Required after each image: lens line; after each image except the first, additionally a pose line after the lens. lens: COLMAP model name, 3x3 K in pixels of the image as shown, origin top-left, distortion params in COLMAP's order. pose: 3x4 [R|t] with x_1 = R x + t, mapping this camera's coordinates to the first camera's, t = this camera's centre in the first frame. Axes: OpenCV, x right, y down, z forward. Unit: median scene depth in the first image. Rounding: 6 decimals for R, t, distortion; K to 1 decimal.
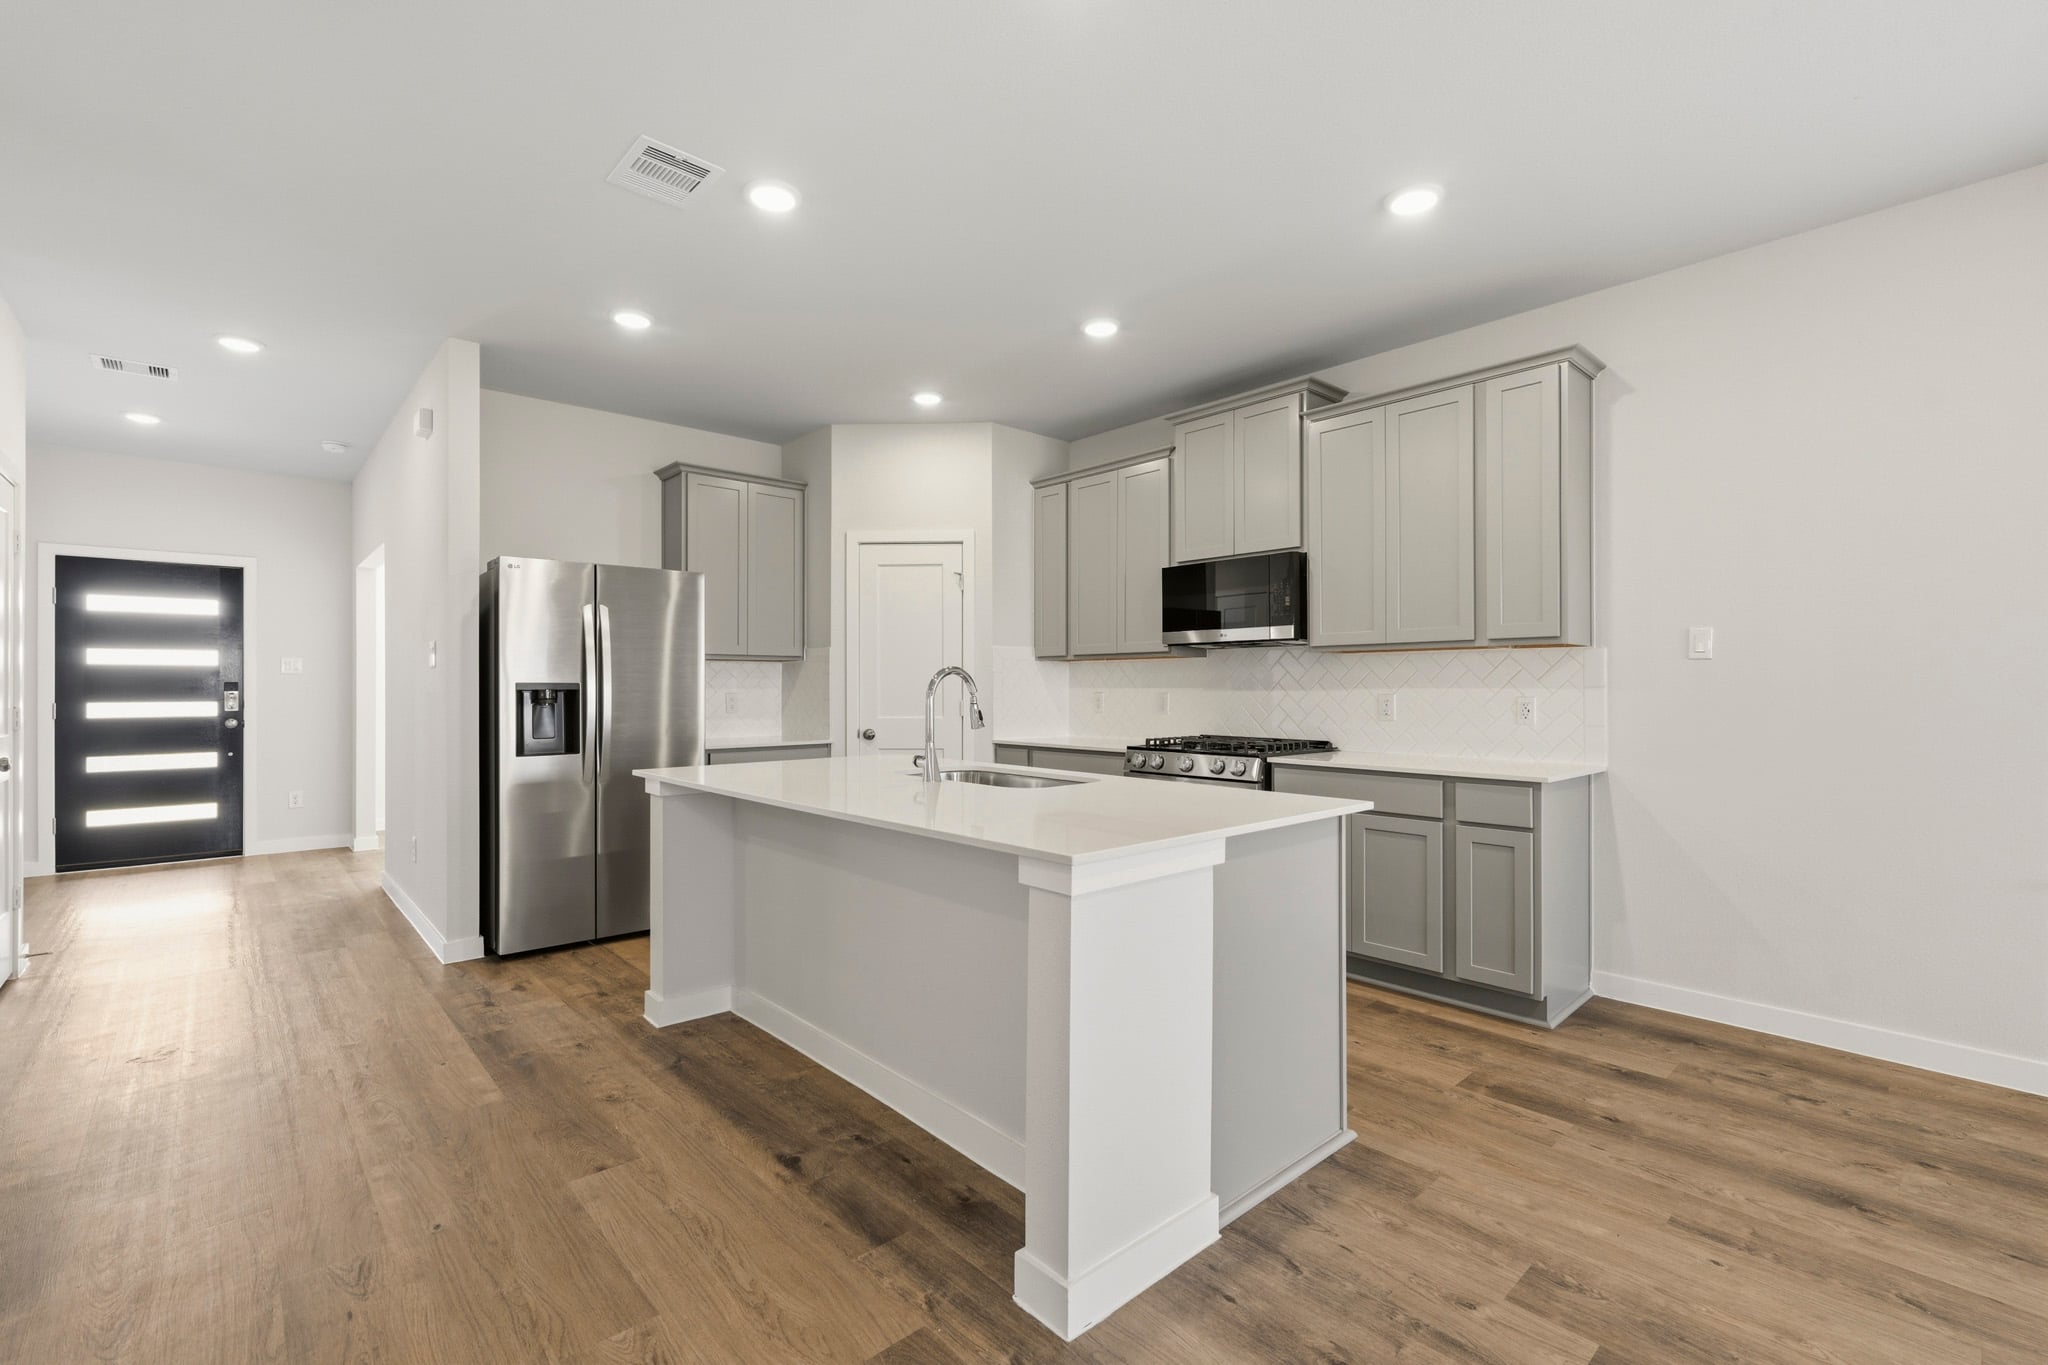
lens RADIAL K [[885.9, 0, 1015.3], [0, 885.9, 690.3], [0, 0, 1]] dist [0.001631, 0.000381]
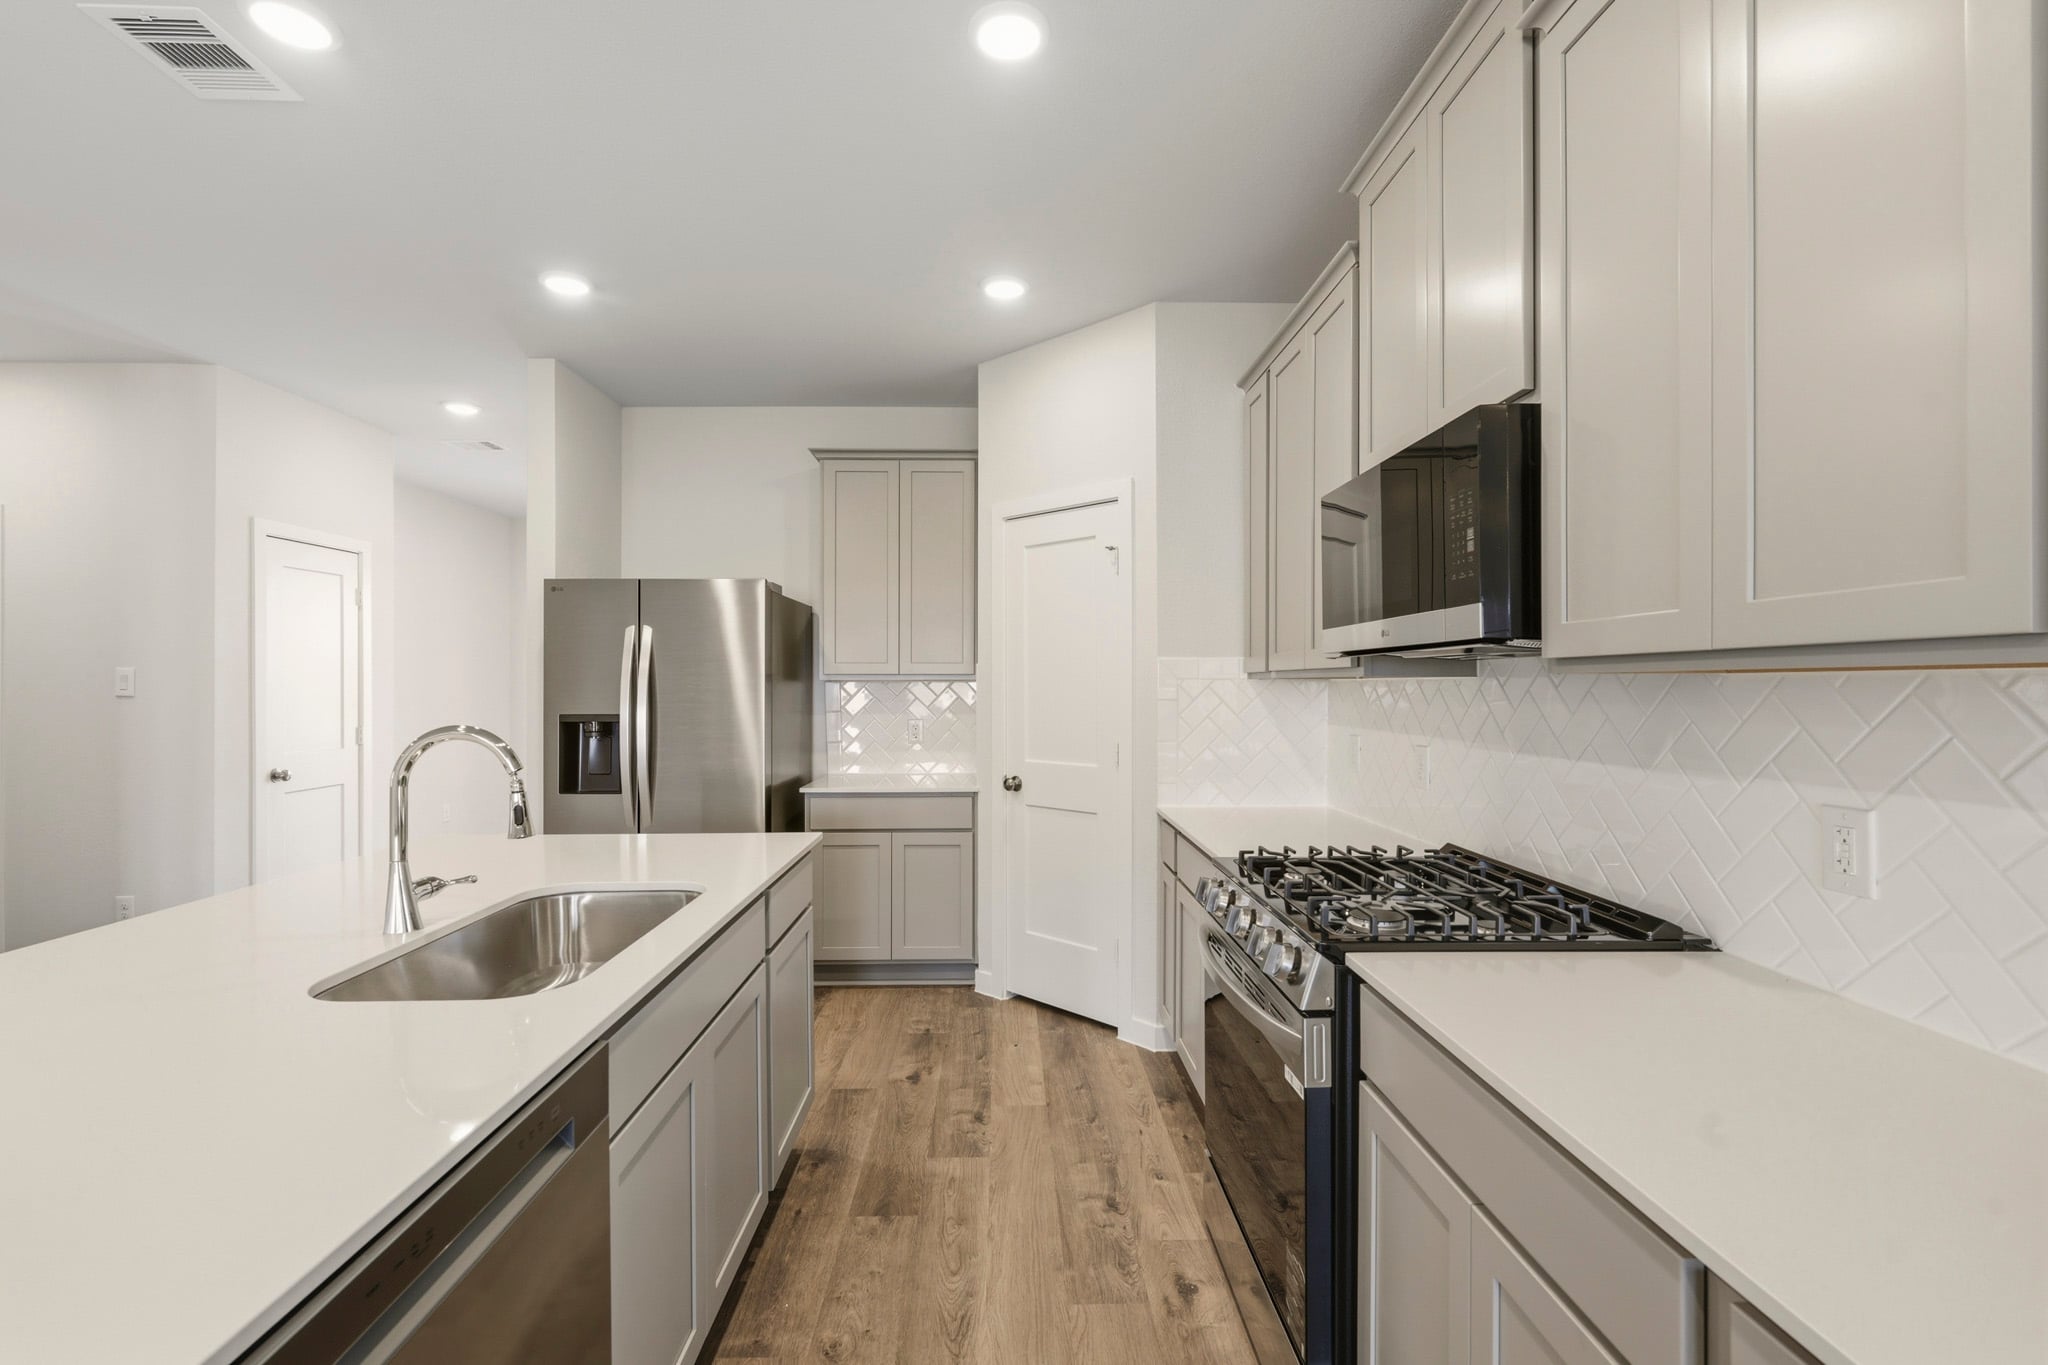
lens RADIAL K [[934.0, 0, 1020.6], [0, 934.0, 677.7], [0, 0, 1]] dist [0.004897, 0.000249]
pose [[0.754123, -0.004093, -0.656720, 0.428473], [-0.002925, 0.999950, -0.009591, -0.036425], [0.656726, 0.009153, 0.754073, 0.550384]]
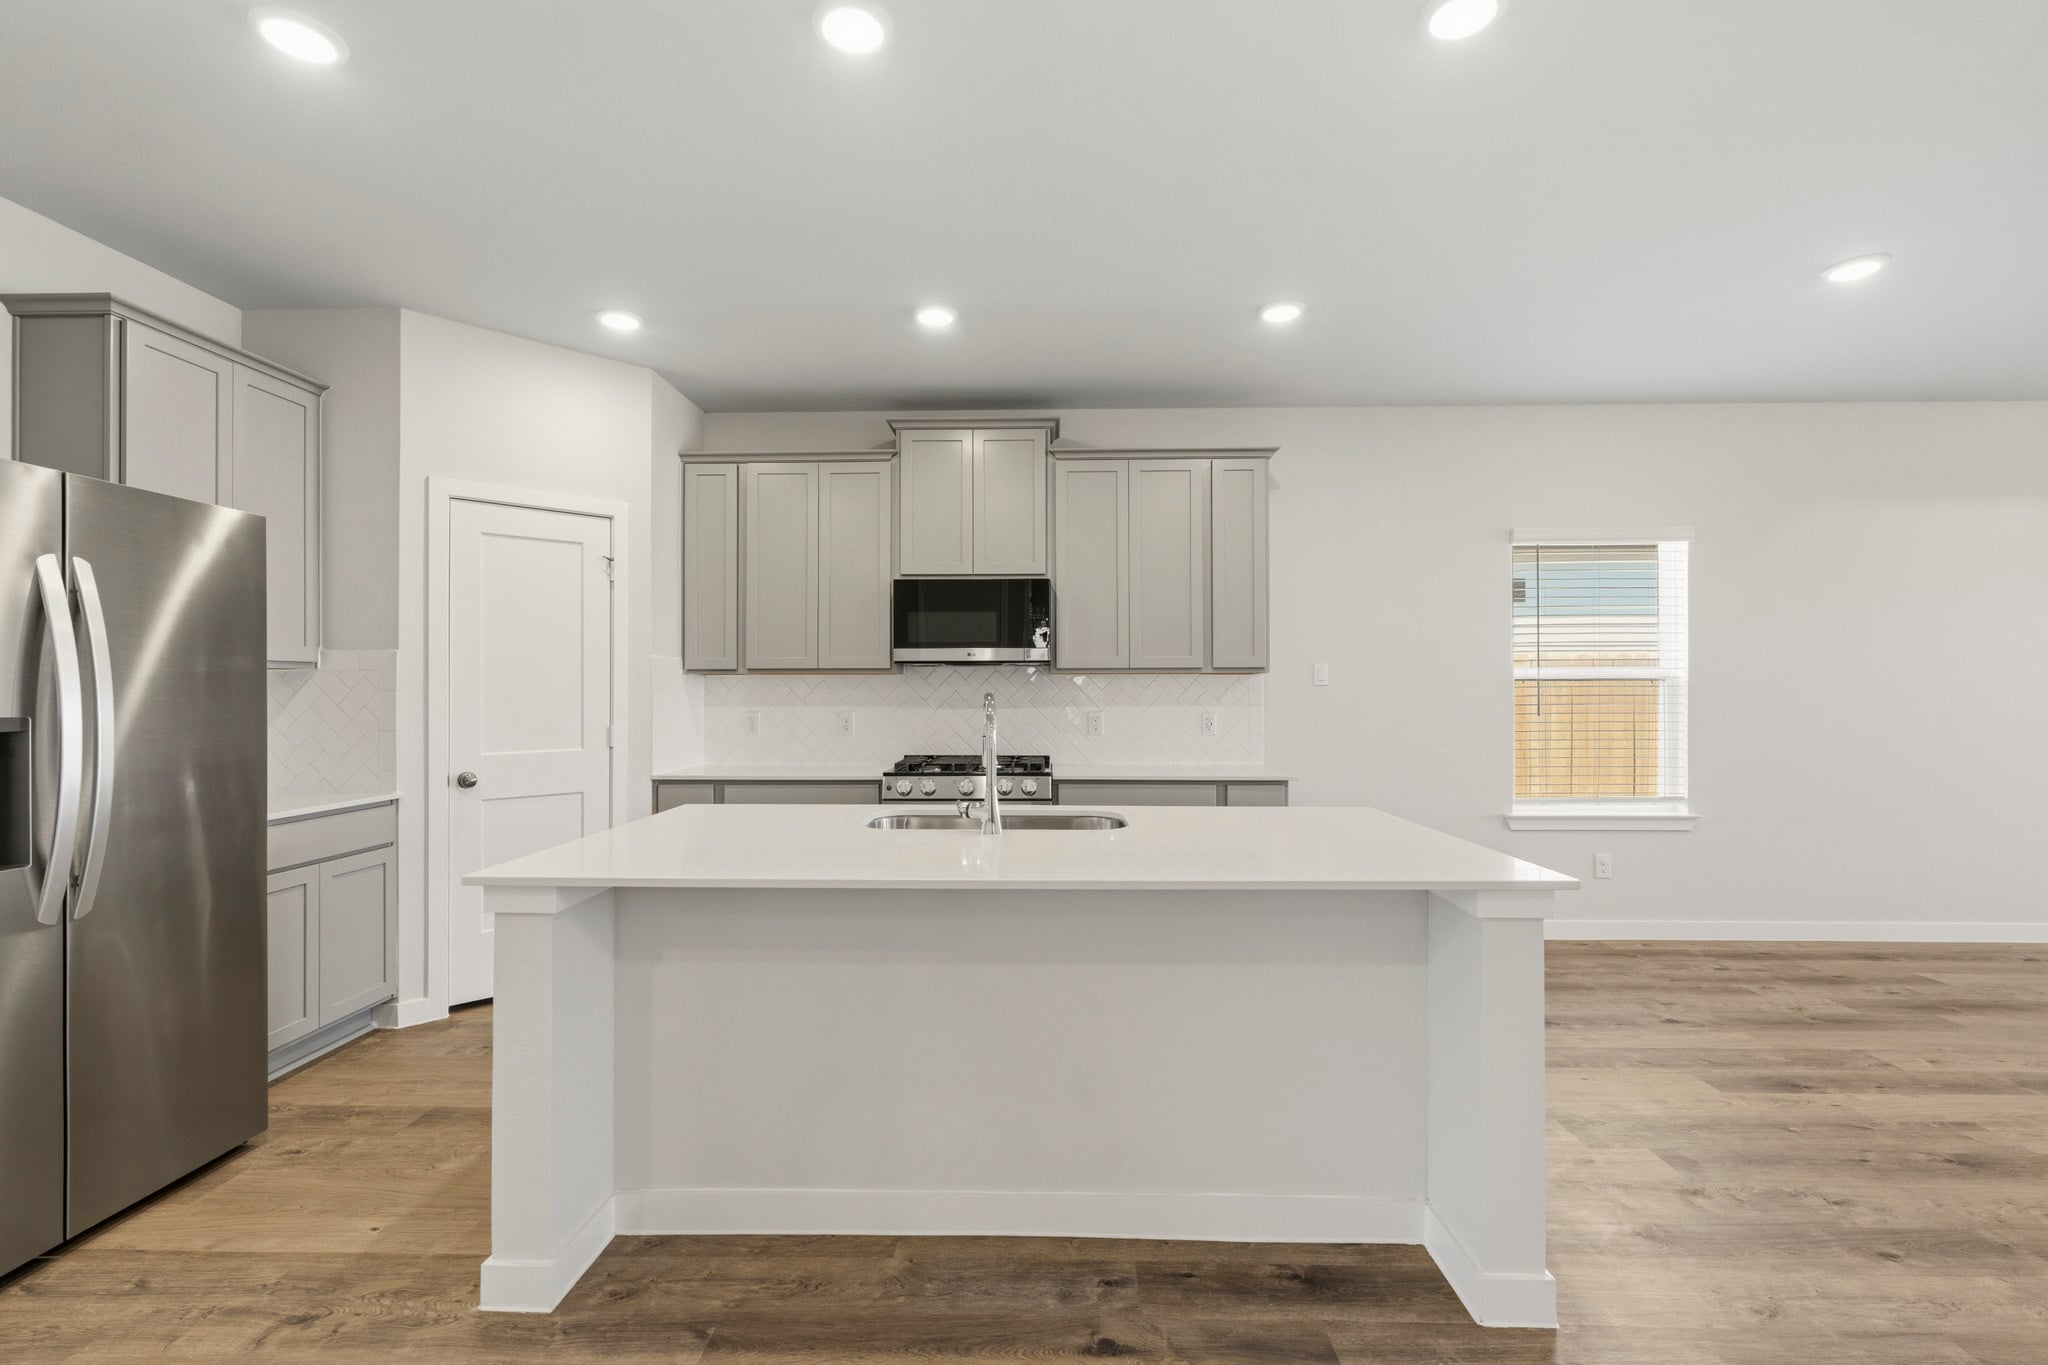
lens RADIAL K [[896.4, 0, 1020.7], [0, 896.4, 685.4], [0, 0, 1]] dist [0.003148, 0.000003]
pose [[0.692316, 0.003266, 0.721587, -0.468963], [0.004752, 0.999947, -0.009085, -0.018610], [-0.721579, 0.009719, 0.692264, 0.276416]]
